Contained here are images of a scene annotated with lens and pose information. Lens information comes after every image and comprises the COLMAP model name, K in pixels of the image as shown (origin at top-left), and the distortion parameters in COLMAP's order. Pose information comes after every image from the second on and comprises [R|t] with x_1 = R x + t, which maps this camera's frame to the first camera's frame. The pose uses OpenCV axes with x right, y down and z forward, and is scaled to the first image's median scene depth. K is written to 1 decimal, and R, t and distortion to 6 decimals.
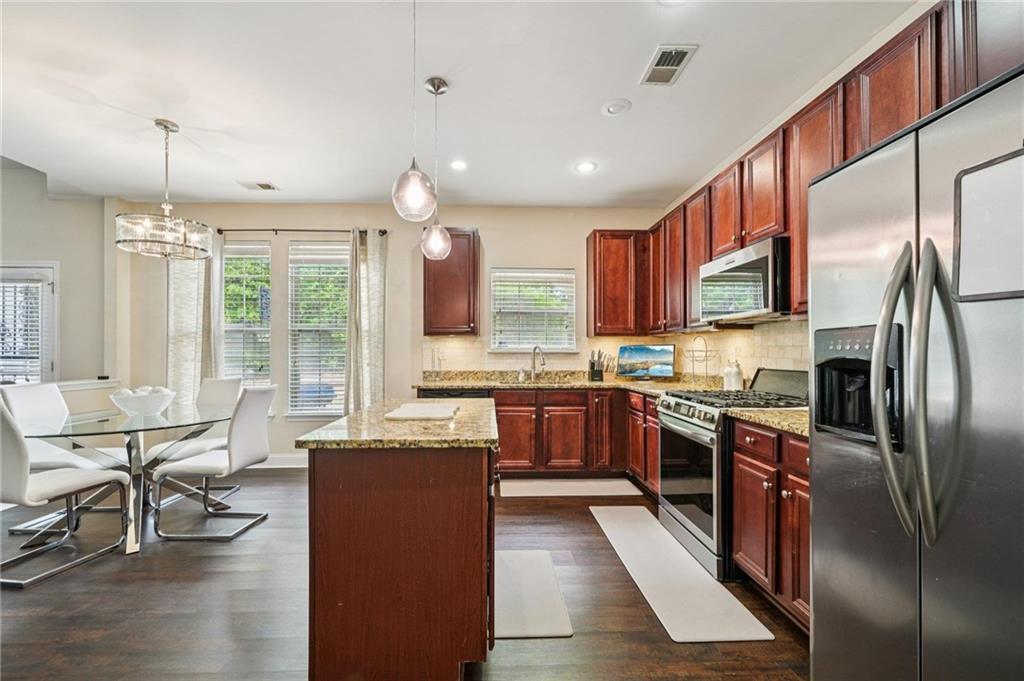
lens RADIAL K [[417.7, 0, 510.2], [0, 417.7, 346.8], [0, 0, 1]] dist [0.000509, -0.000003]
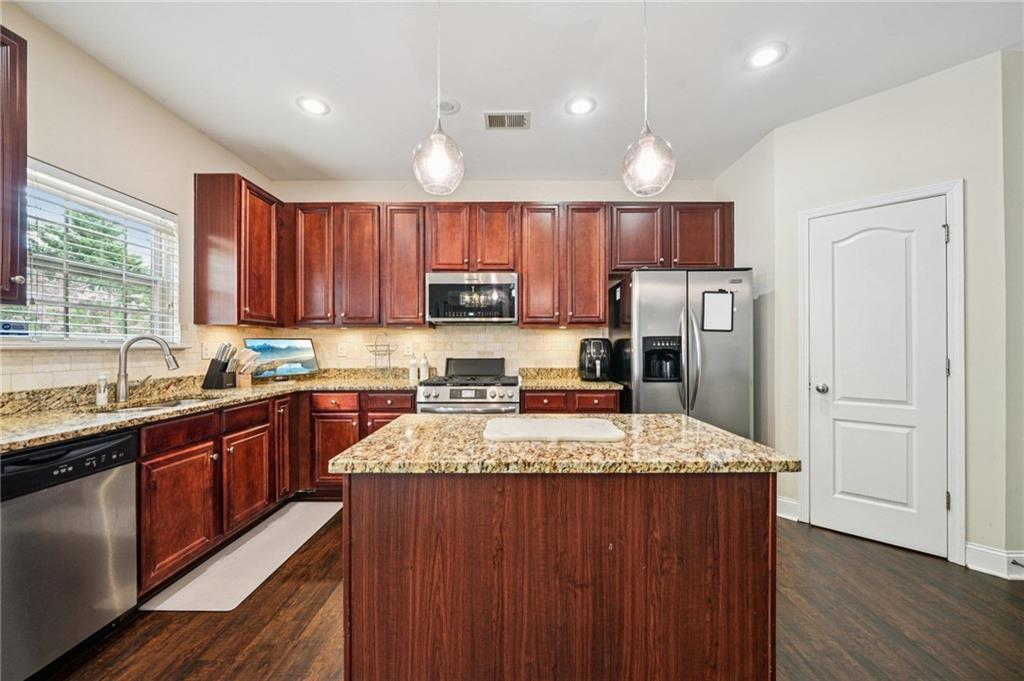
lens RADIAL K [[378.8, 0, 511.7], [0, 378.8, 344.3], [0, 0, 1]] dist [-0.000016, 0.000025]
pose [[0.044084, 0.007237, 0.999002, -0.419131], [-0.008826, 0.999938, -0.006854, 0.007988], [-0.998989, -0.008515, 0.044145, 0.509650]]
